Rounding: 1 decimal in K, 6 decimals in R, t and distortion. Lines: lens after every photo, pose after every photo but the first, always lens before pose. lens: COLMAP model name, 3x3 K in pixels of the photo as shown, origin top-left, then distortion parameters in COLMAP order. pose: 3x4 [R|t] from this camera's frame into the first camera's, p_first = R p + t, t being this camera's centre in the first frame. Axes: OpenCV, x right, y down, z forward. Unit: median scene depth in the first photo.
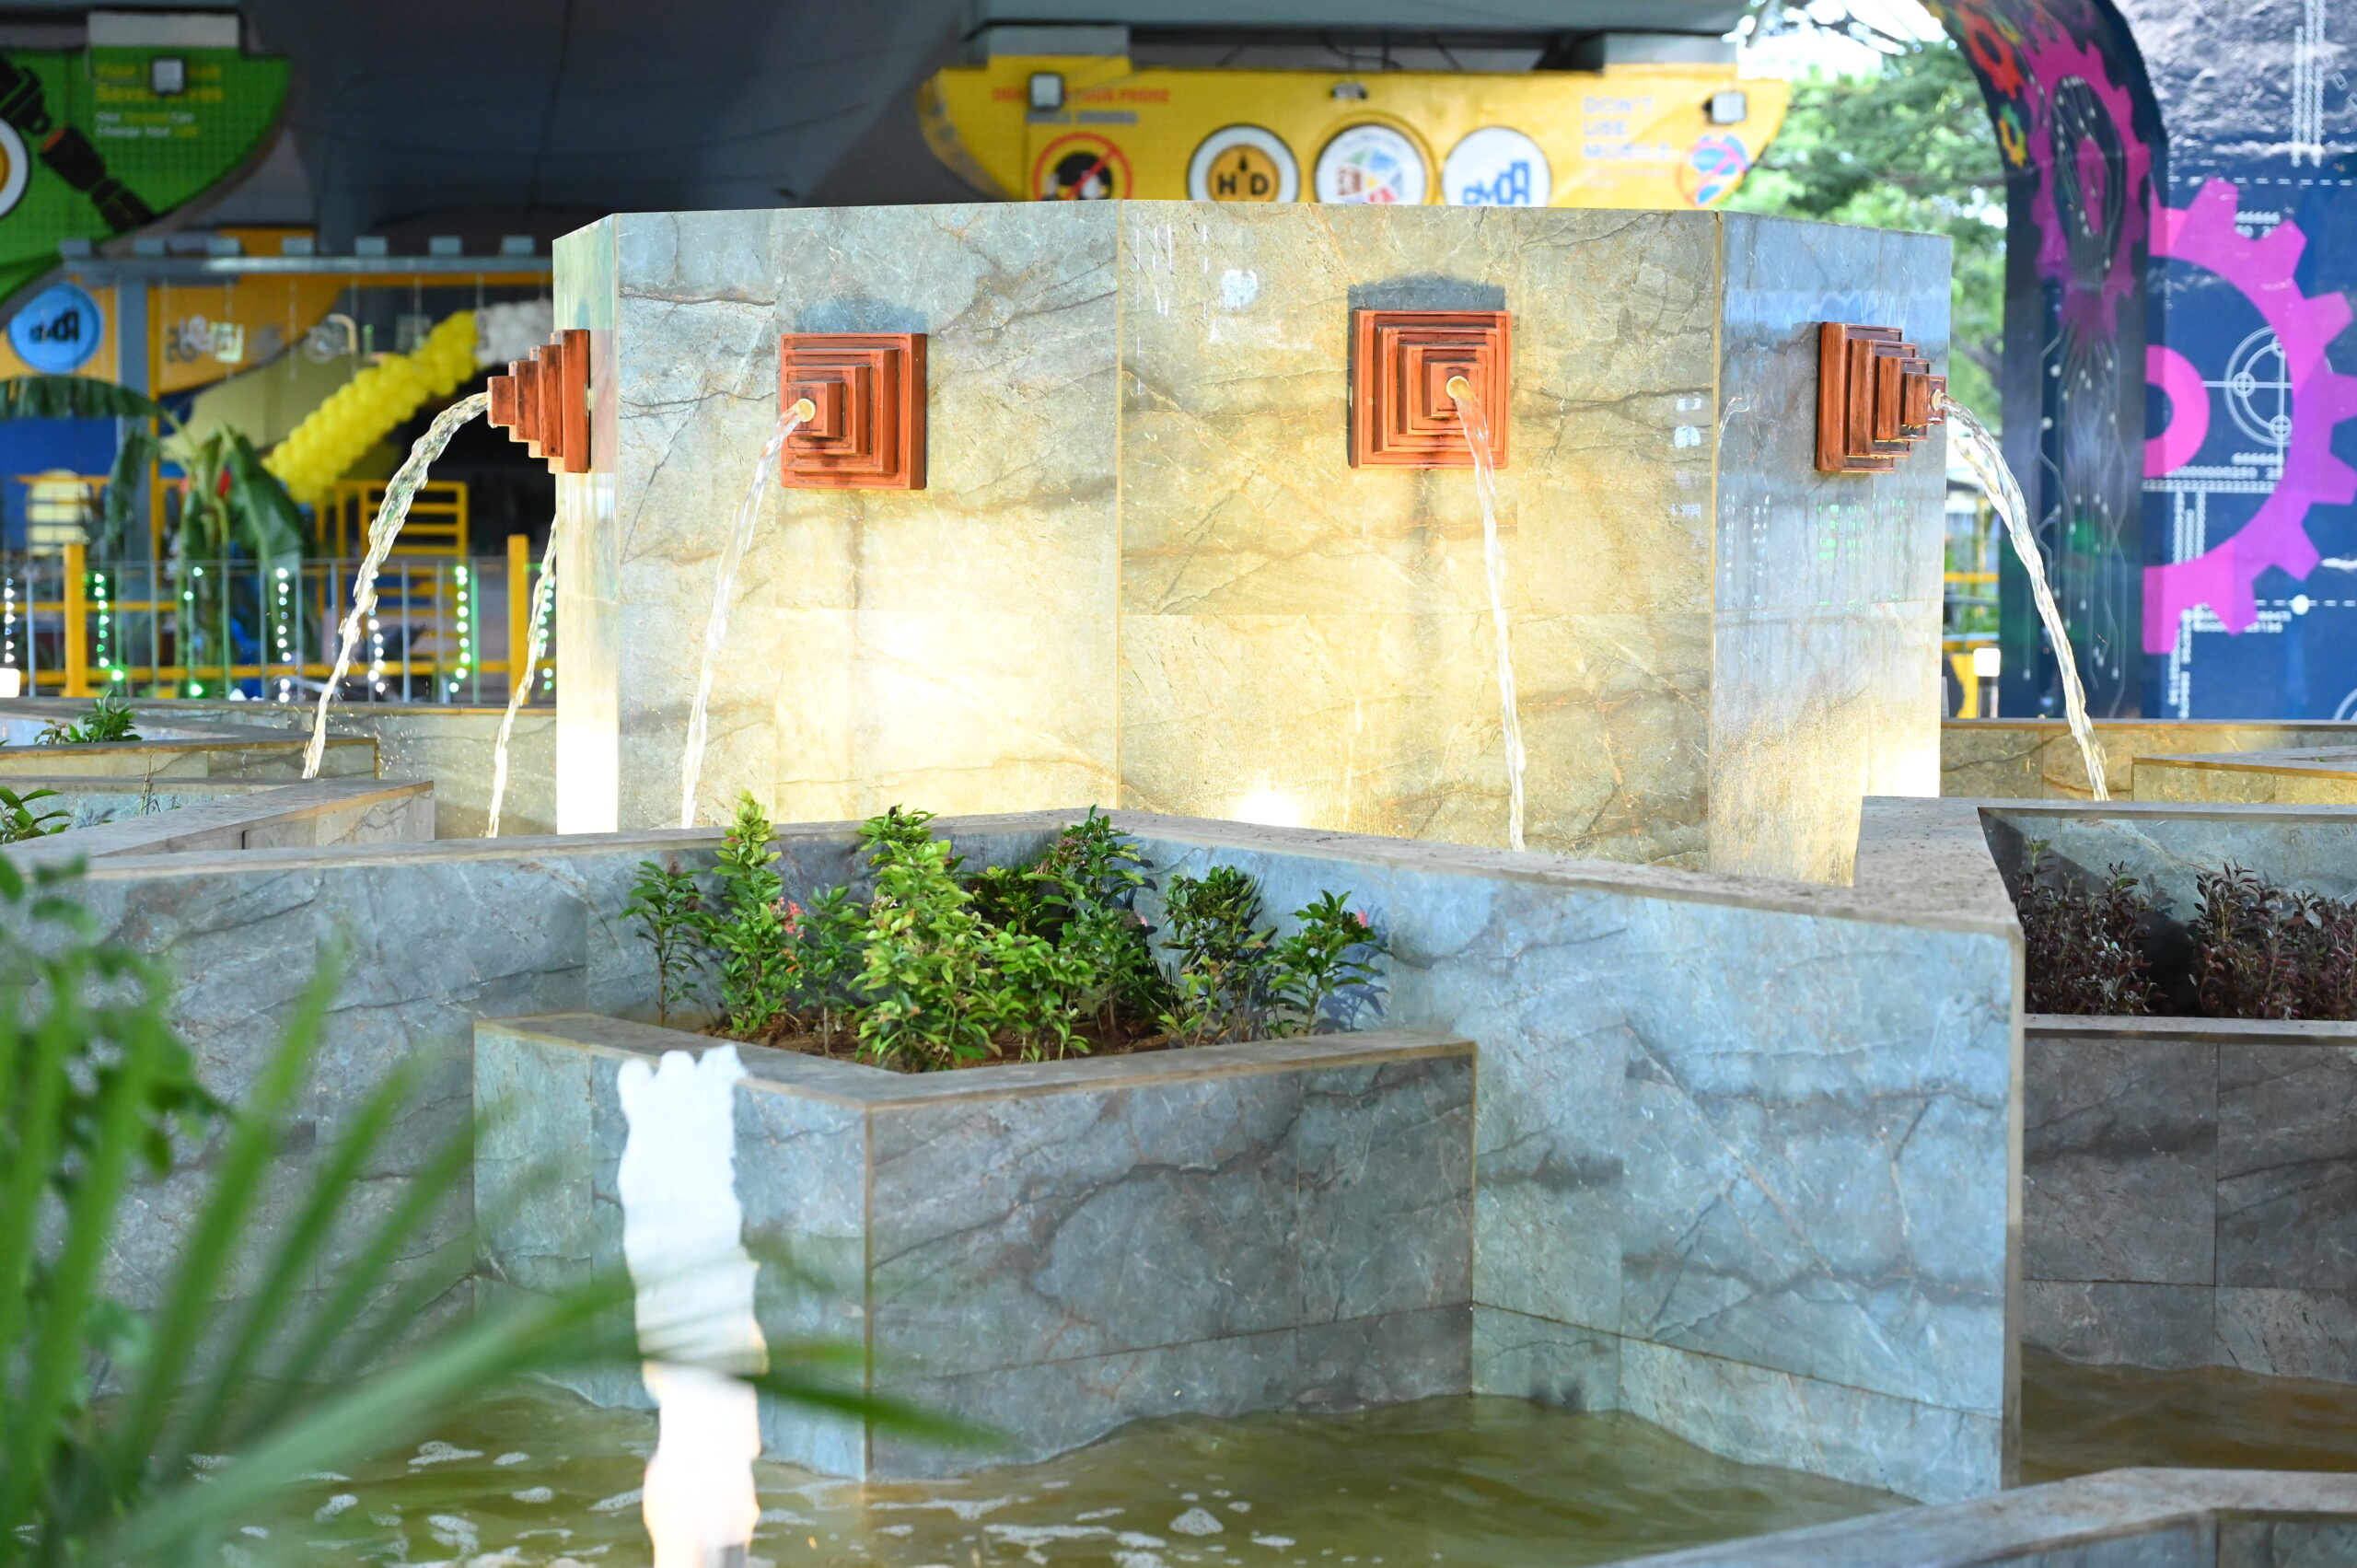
lens RADIAL K [[4747.0, 0, 1178.5], [0, 4747.0, 784.0], [0, 0, 1]] dist [0.022931, -0.065995]
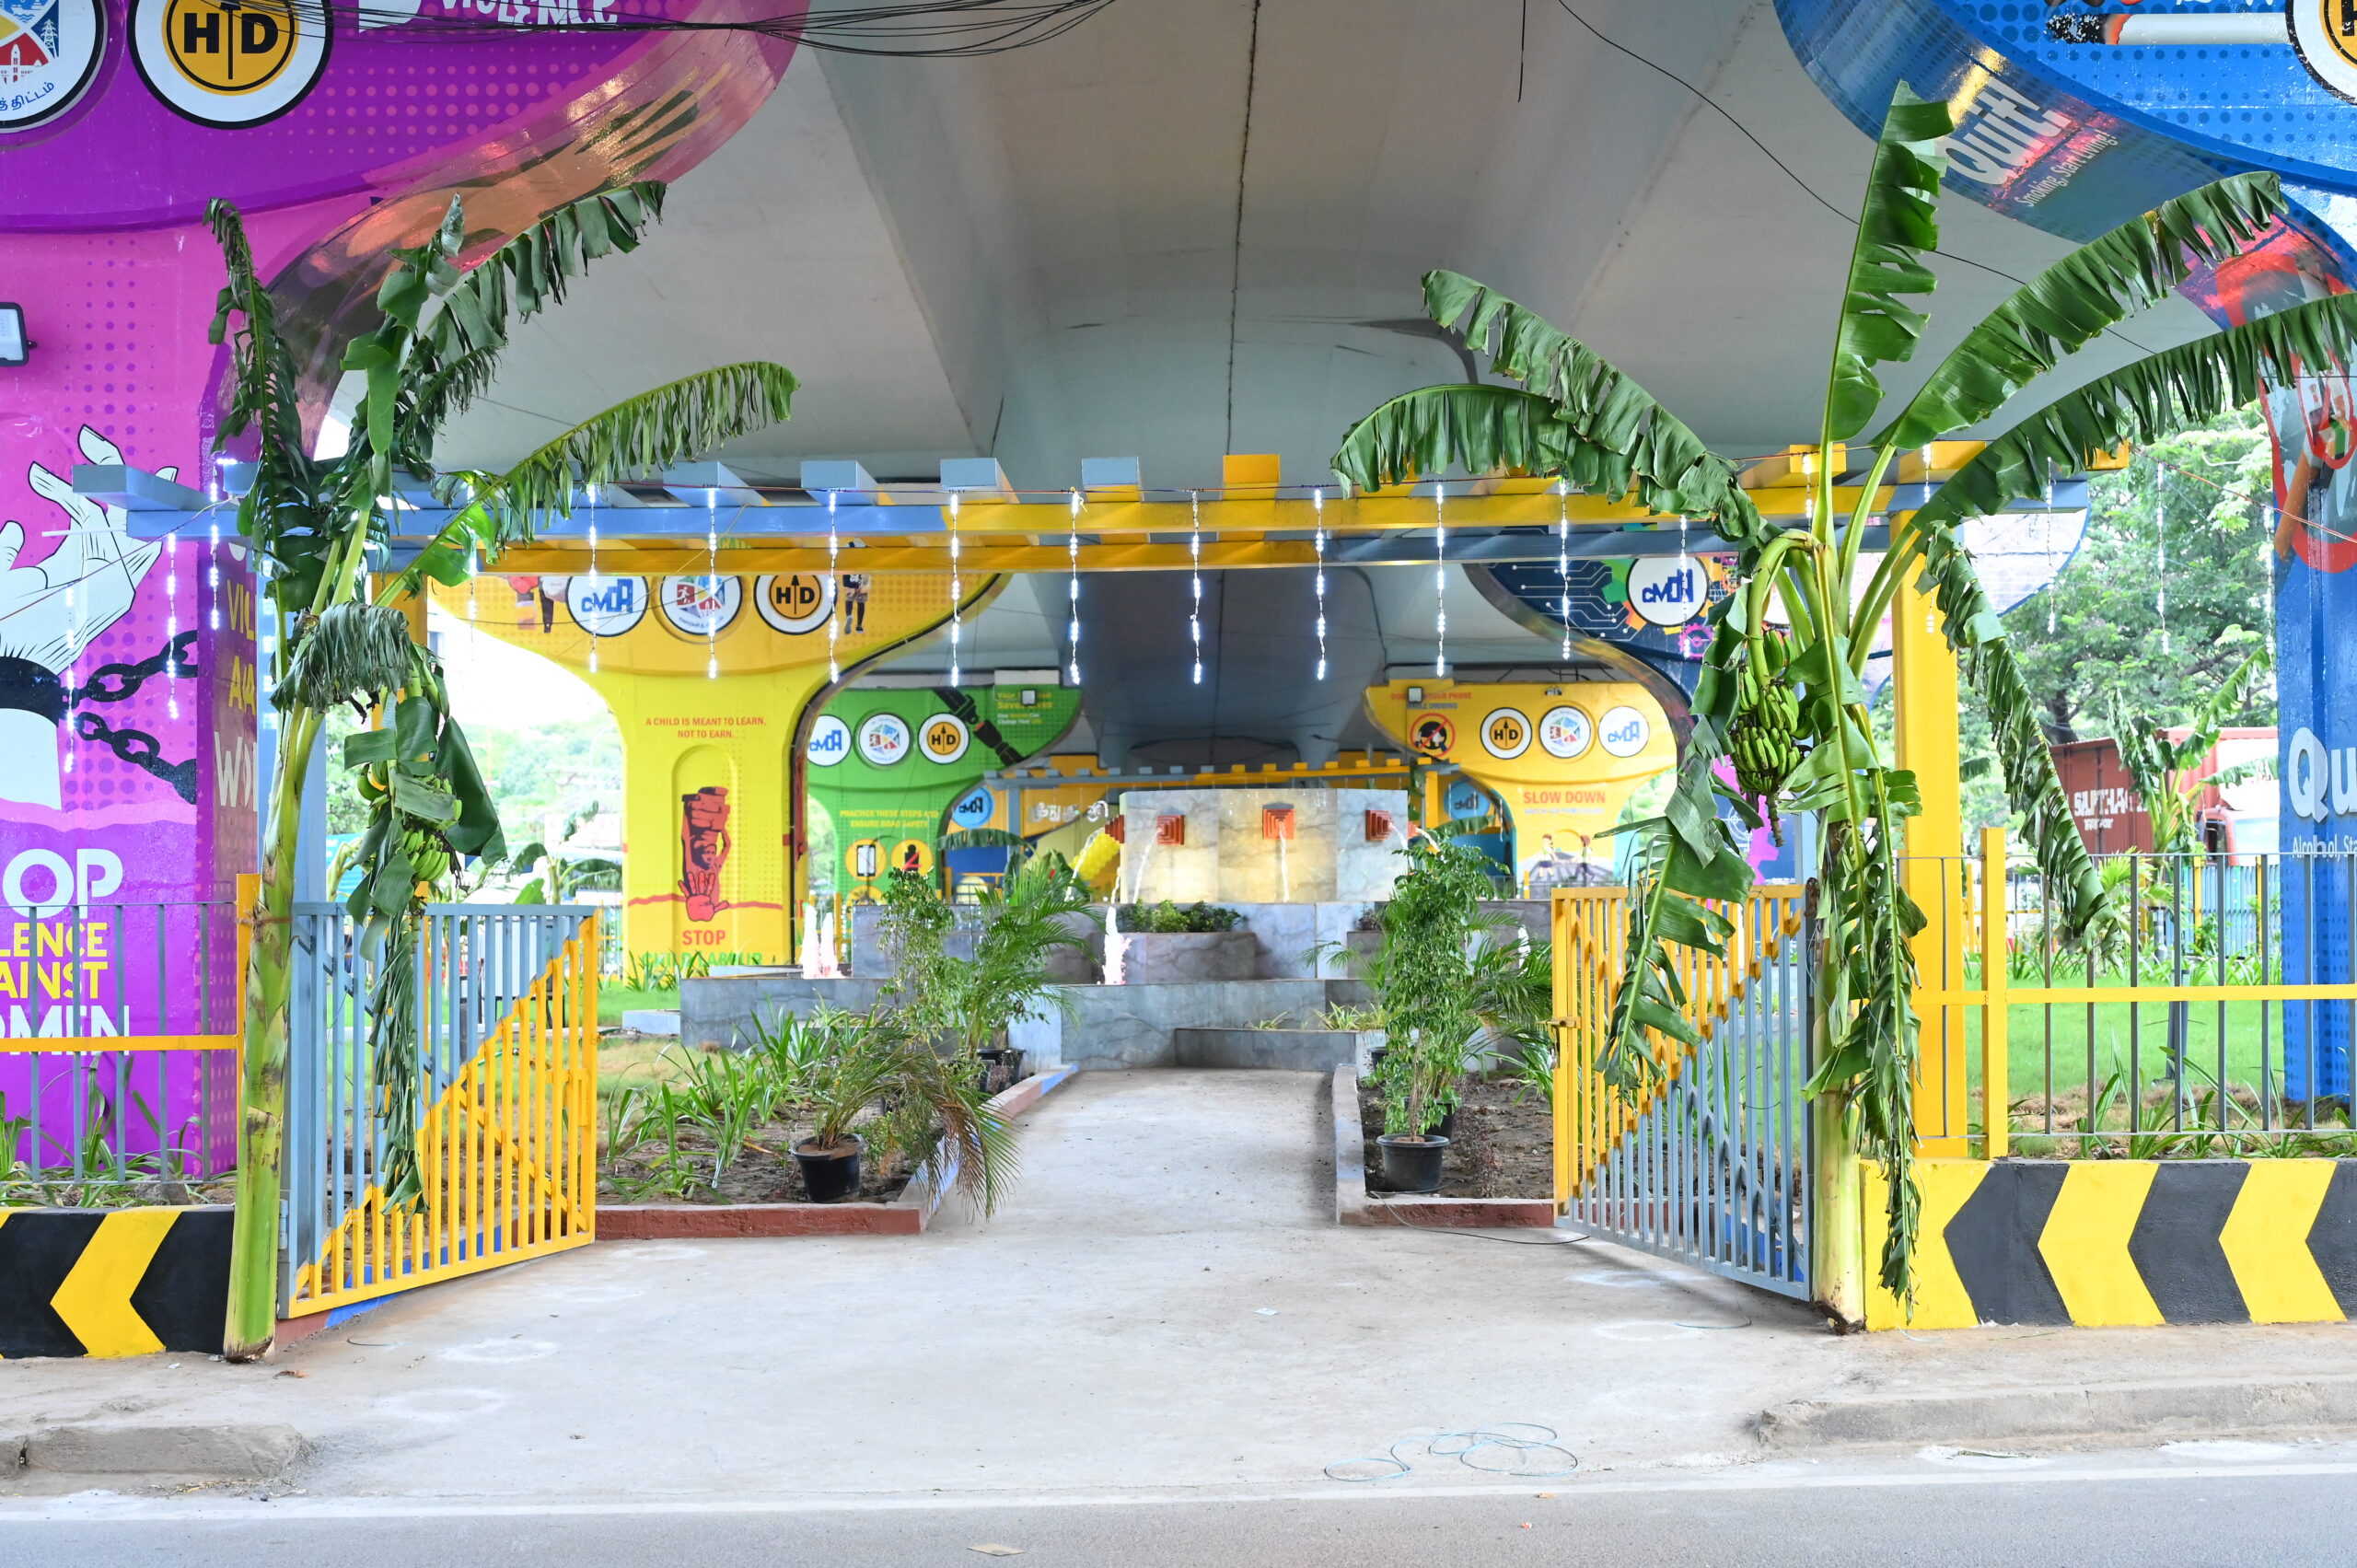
lens RADIAL K [[3112.0, 0, 1178.5], [0, 3112.0, 784.0], [0, 0, 1]] dist [0.016028, 0.005602]
pose [[0.987600, -0.015783, -0.156197, 0.092628], [0.000309, 0.995127, -0.098599, 0.040547], [0.156992, 0.097328, 0.982792, -0.459977]]
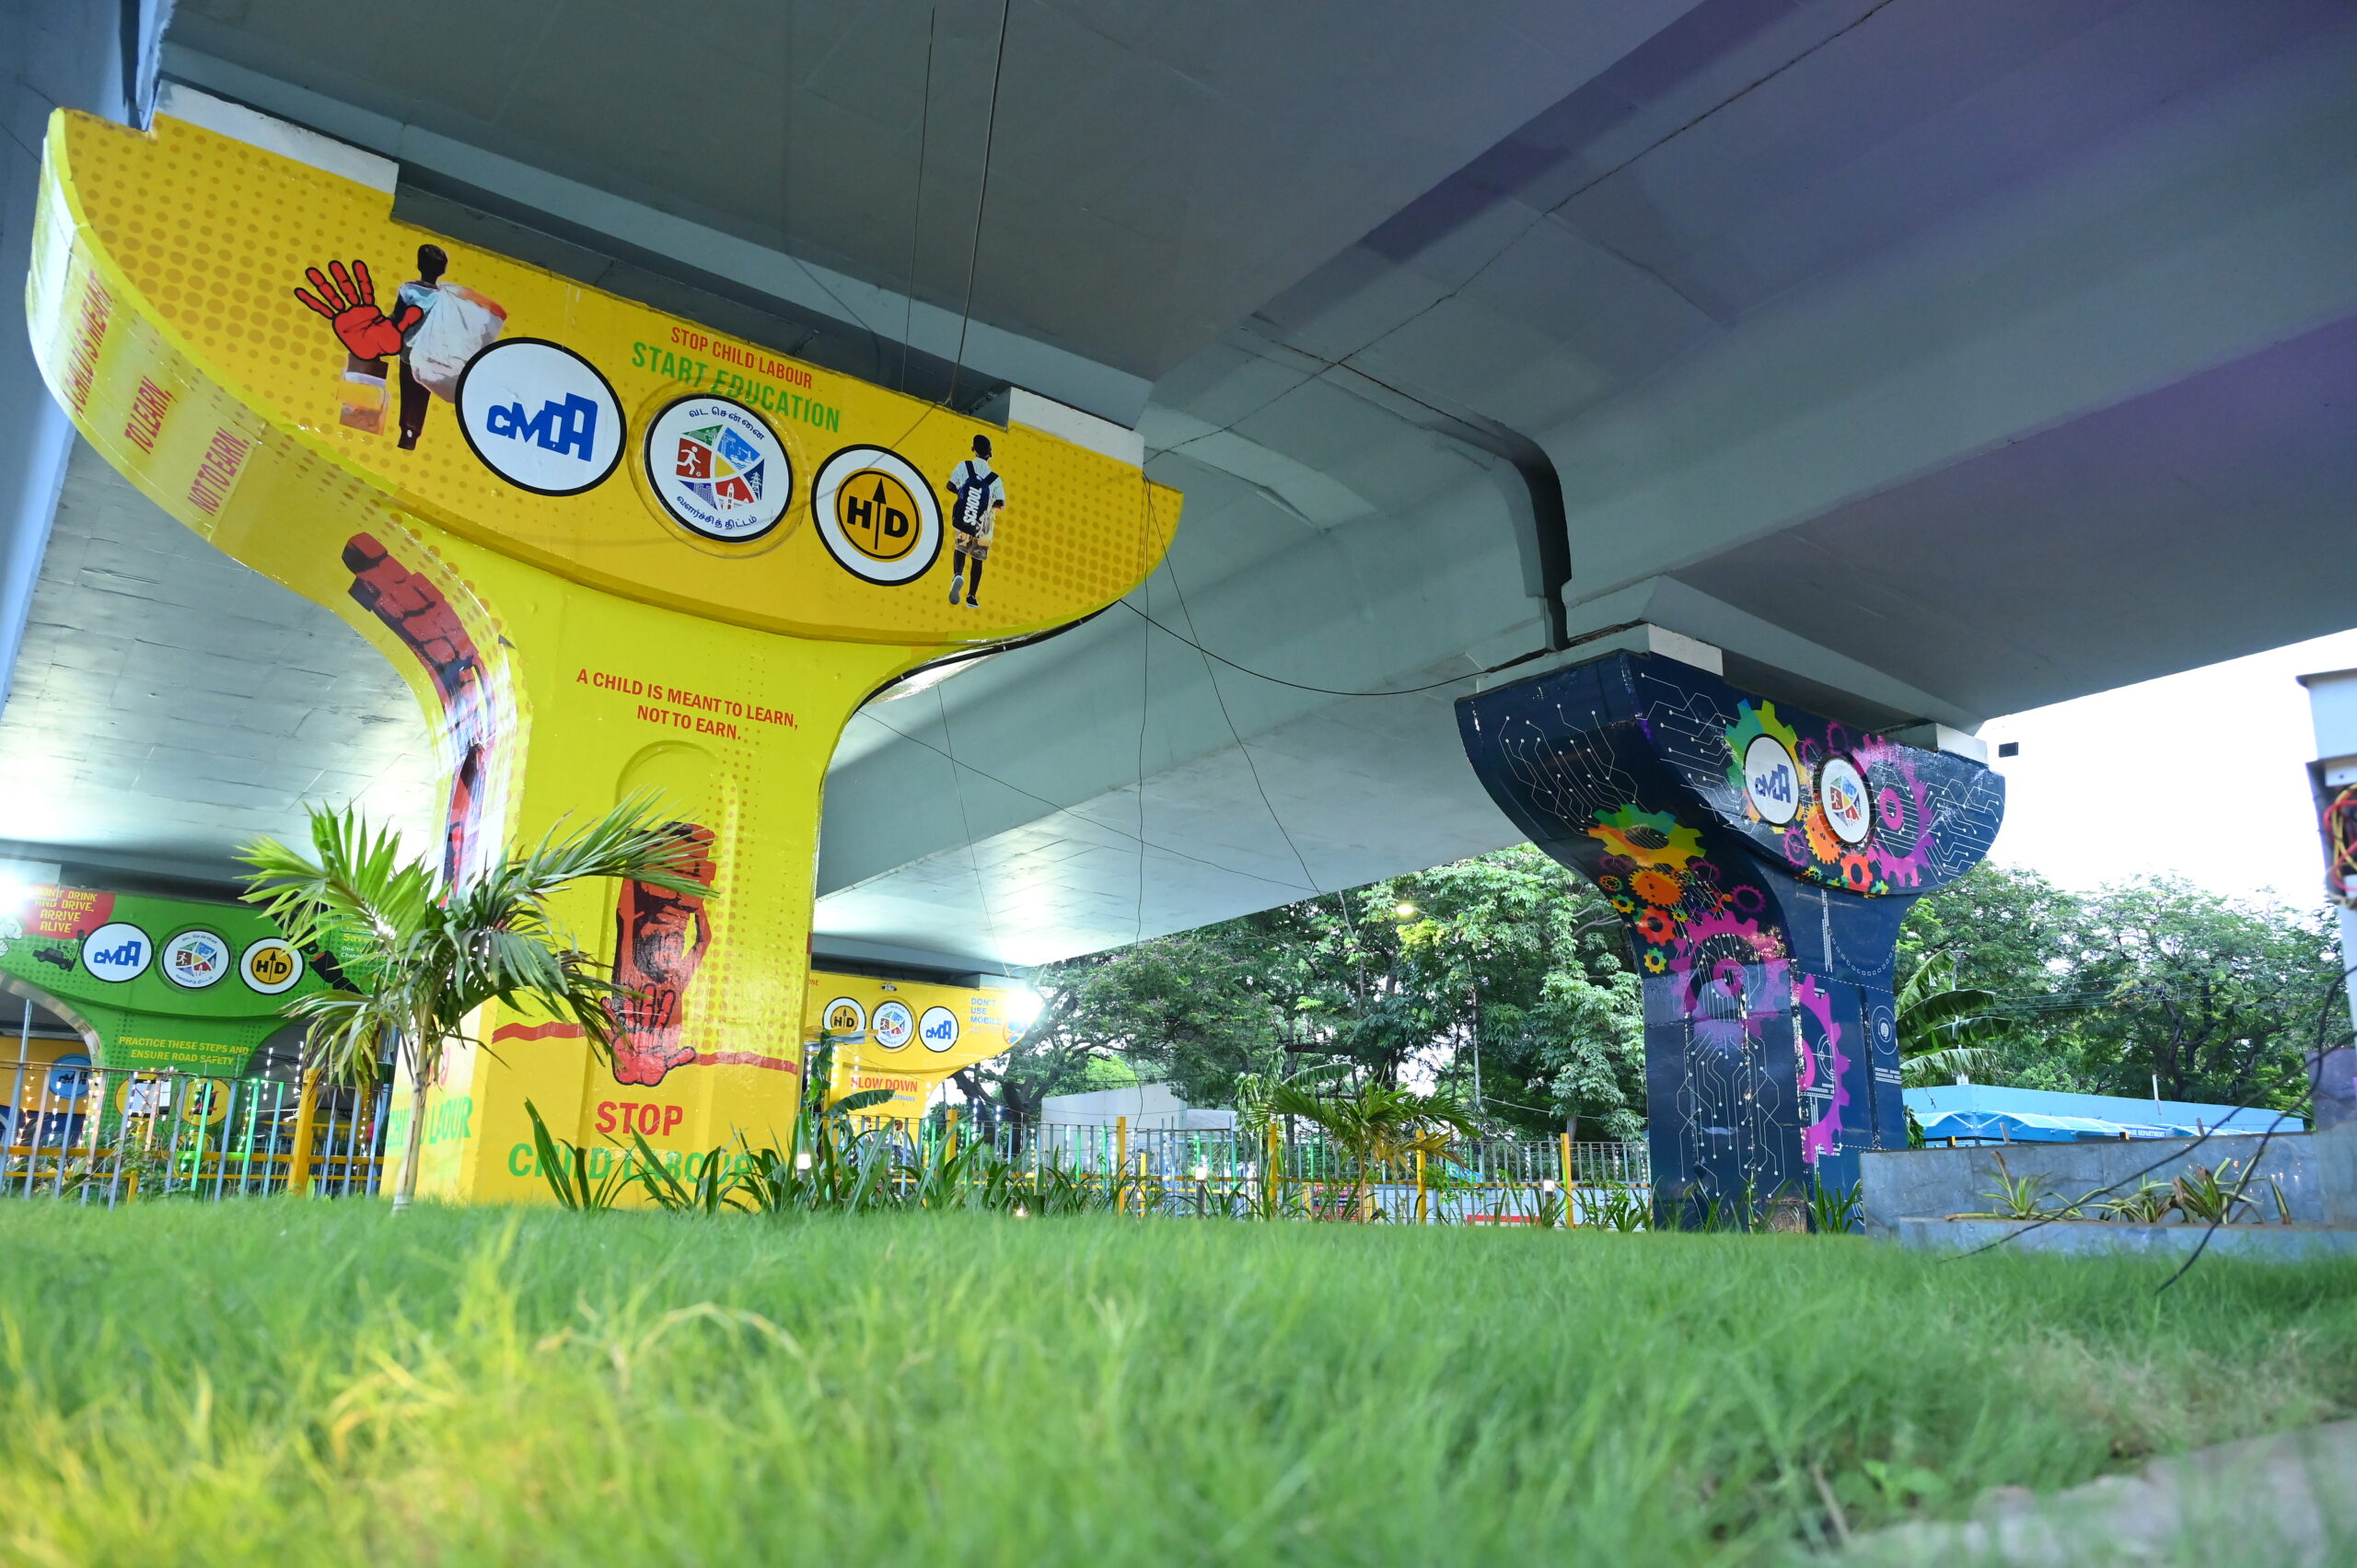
lens RADIAL K [[1655.1, 0, 1178.5], [0, 1655.1, 784.0], [0, 0, 1]] dist [0.003203, 0.001512]
pose [[0.879528, 0.137433, 0.455568, -0.247268], [0.013108, 0.950023, -0.311904, 0.024327], [-0.475666, 0.280300, 0.833771, 0.193326]]
